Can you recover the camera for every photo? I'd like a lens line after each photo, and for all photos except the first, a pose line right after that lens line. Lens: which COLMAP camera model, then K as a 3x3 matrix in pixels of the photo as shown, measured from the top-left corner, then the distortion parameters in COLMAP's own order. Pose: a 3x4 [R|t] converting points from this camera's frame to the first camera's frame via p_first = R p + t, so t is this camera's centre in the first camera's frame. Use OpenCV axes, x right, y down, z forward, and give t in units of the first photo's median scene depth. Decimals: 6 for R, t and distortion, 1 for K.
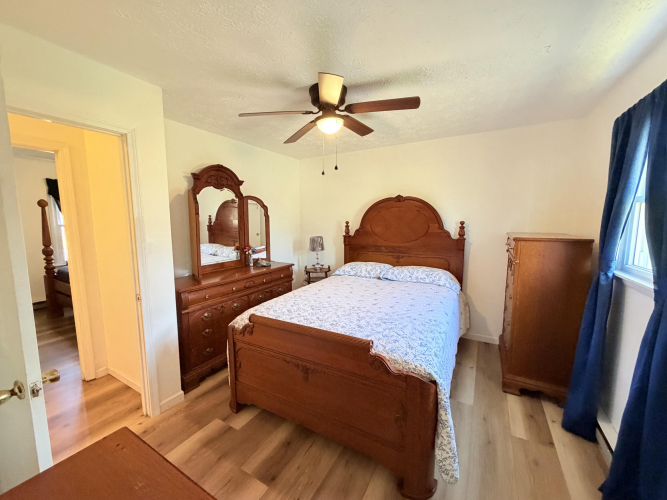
lens RADIAL K [[266.5, 0, 329.7], [0, 266.5, 249.5], [0, 0, 1]] dist [0.001402, -0.000389]
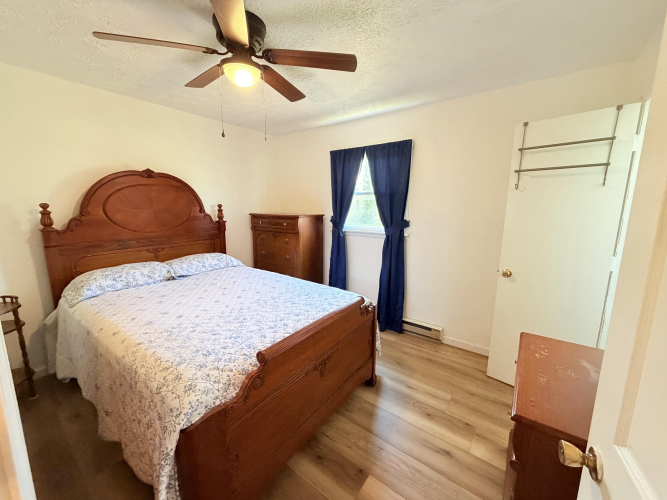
lens RADIAL K [[266.5, 0, 335.2], [0, 266.5, 249.5], [0, 0, 1]] dist [0.001402, -0.000389]
pose [[0.104838, -0.161172, 0.981342, -0.528547], [0.104892, 0.983068, 0.150250, -0.042532], [-0.988942, 0.087183, 0.119969, 0.460500]]
